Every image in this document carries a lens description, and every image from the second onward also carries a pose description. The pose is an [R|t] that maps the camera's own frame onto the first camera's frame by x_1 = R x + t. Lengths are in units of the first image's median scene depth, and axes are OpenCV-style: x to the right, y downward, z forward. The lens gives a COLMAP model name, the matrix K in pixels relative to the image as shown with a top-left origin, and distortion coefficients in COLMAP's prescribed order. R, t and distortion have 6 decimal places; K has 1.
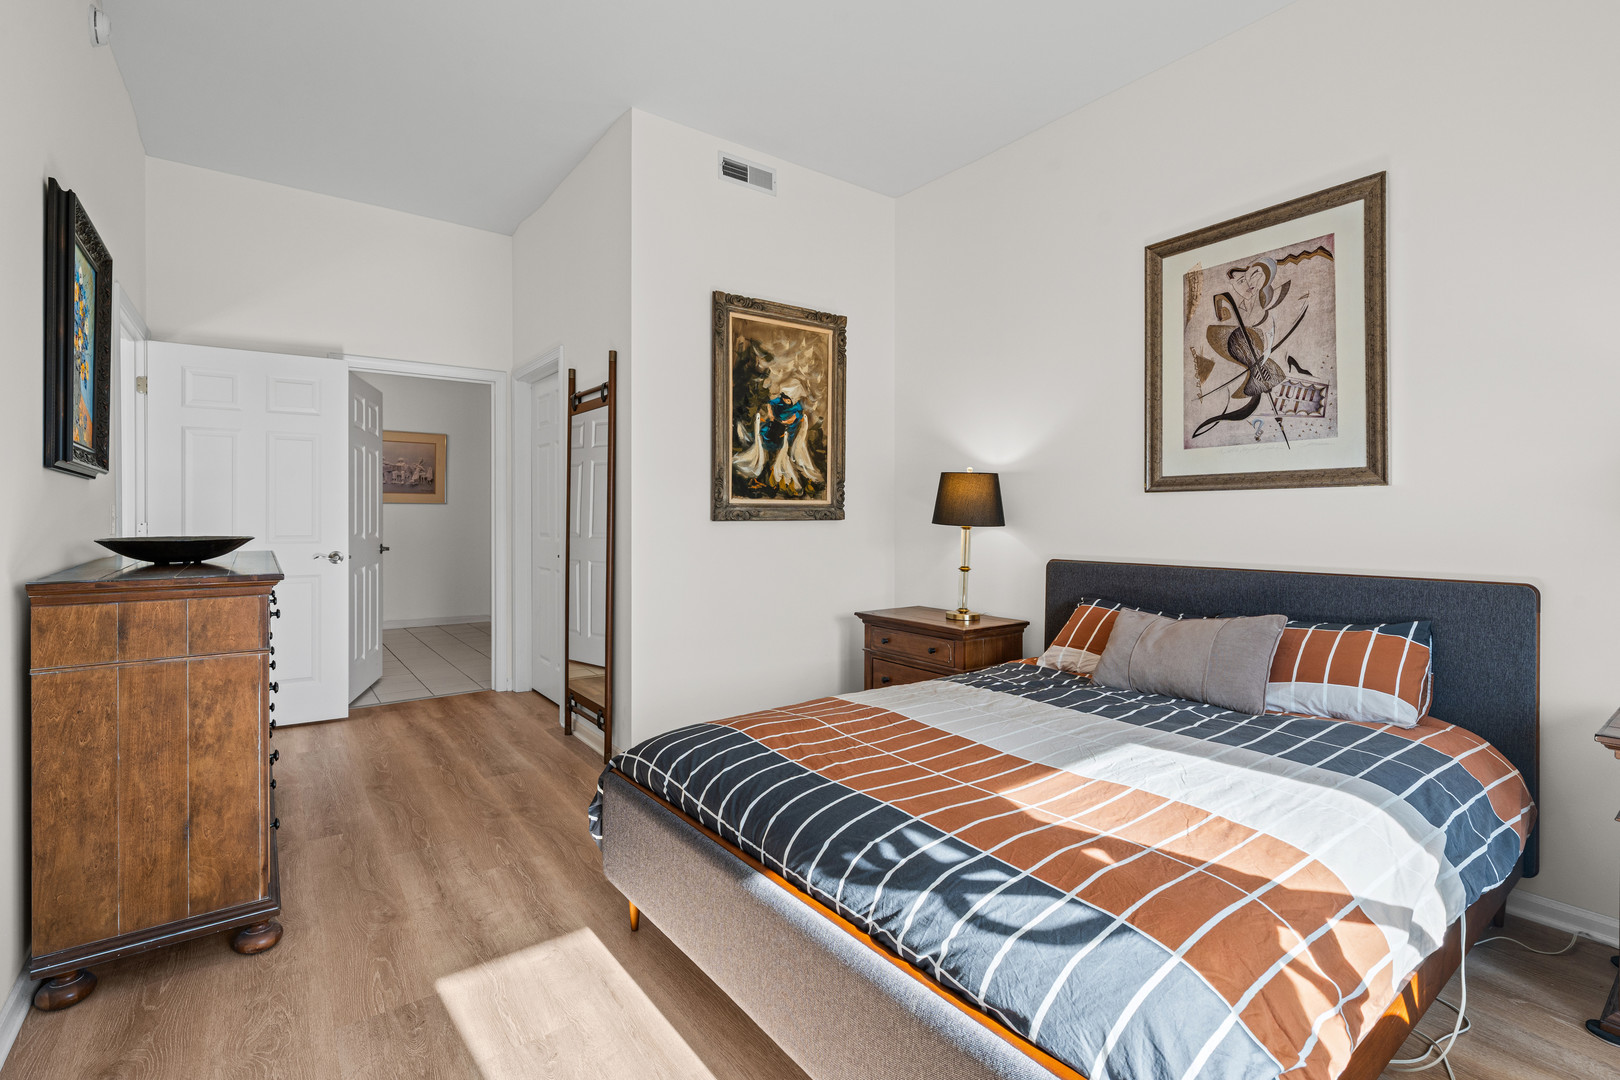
lens RADIAL K [[730.5, 0, 808.8], [0, 730.5, 526.2], [0, 0, 1]] dist [0.002609, 0.000072]
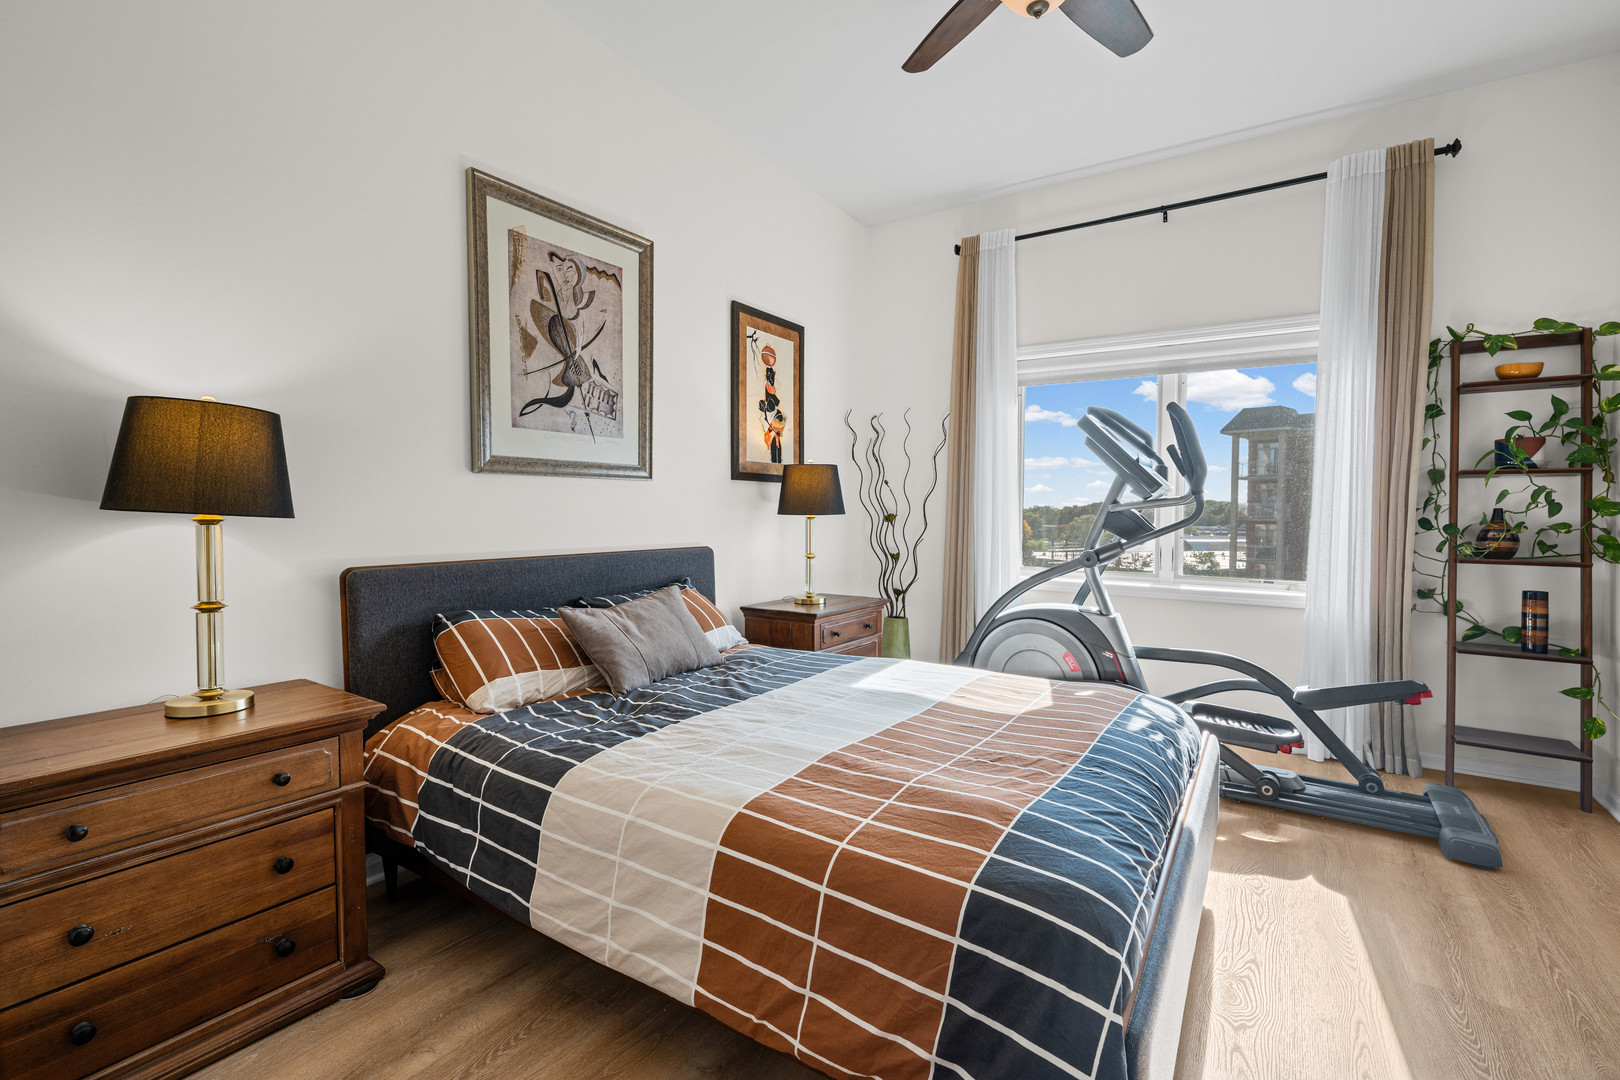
lens RADIAL K [[730.5, 0, 808.0], [0, 730.5, 537.3], [0, 0, 1]] dist [0.002609, 0.000072]
pose [[-0.328372, -0.040617, 0.943675, -0.486308], [0.002536, 0.999033, 0.043882, -0.009475], [-0.944545, 0.016803, -0.327952, 1.015471]]
